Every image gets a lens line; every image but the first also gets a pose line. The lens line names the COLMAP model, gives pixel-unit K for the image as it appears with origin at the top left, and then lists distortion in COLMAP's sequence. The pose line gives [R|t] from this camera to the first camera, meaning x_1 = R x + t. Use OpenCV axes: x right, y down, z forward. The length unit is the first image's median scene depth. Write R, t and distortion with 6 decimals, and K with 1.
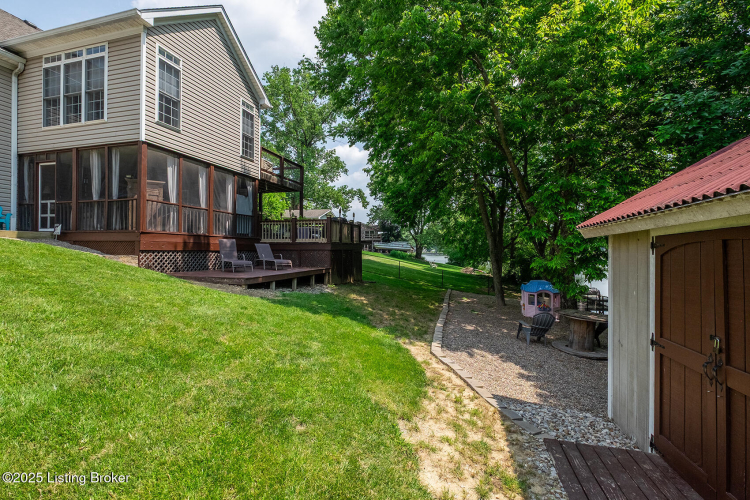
lens RADIAL K [[341.5, 0, 375.0], [0, 341.5, 250.0], [0, 0, 1]] dist [-0.000028, -0.000109]
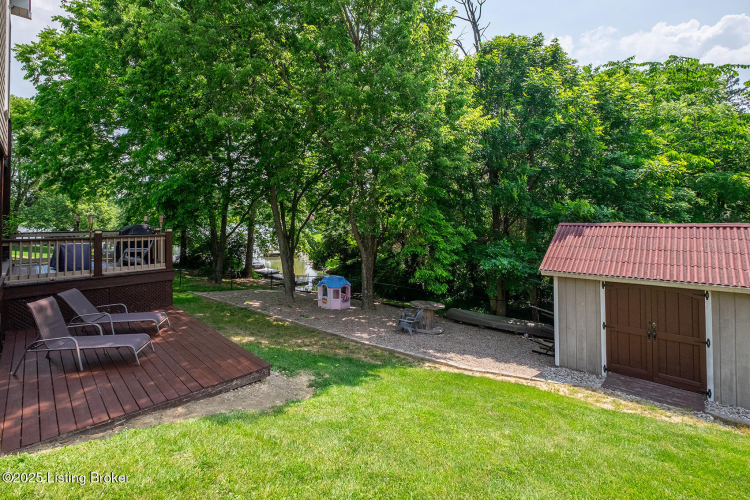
lens RADIAL K [[327.2, 0, 374.2], [0, 327.2, 224.1], [0, 0, 1]] dist [-0.000686, -0.000193]
pose [[0.465701, 0.014790, 0.884819, -1.850716], [-0.004369, 0.999887, -0.014414, -0.375492], [-0.884932, 0.002846, 0.465712, 1.269330]]
